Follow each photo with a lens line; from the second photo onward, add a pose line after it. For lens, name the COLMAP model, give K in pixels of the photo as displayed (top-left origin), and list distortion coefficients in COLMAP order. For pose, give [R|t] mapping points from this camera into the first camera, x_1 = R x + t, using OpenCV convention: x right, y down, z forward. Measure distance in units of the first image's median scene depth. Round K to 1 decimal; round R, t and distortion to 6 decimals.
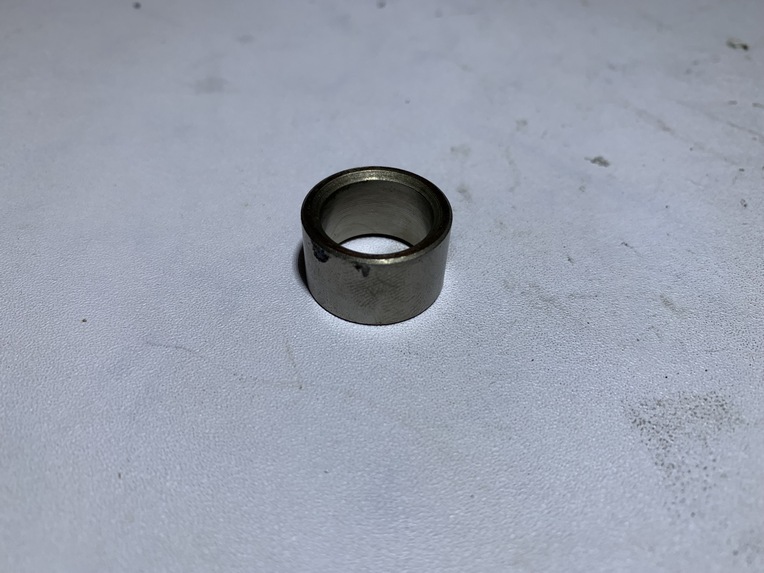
lens RADIAL K [[595.4, 0, 386.9], [0, 595.4, 285.5], [0, 0, 1]] dist [-0.059797, 0.036965]
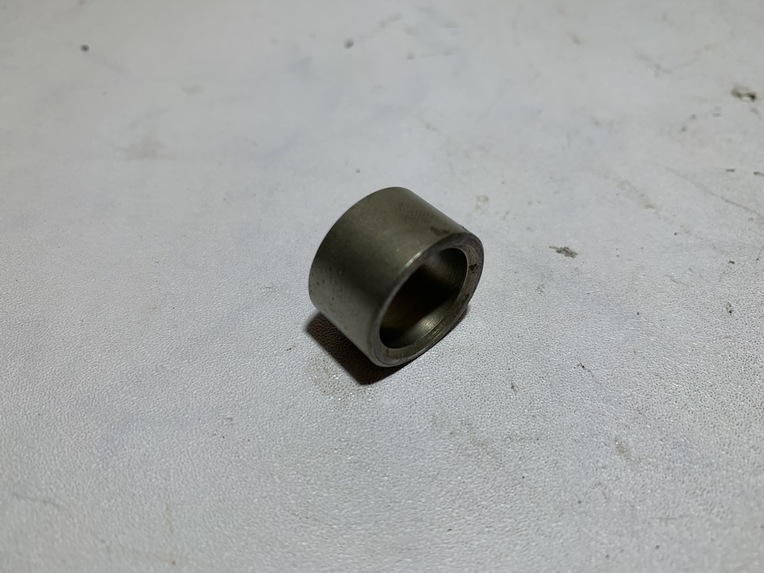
lens RADIAL K [[595.4, 0, 389.0], [0, 595.4, 291.6], [0, 0, 1]] dist [-0.059797, 0.036965]
pose [[0.999196, 0.015022, -0.037181, 0.139332], [-0.013967, 0.999498, 0.028451, -0.181666], [0.037590, -0.027909, 0.998903, 0.117317]]
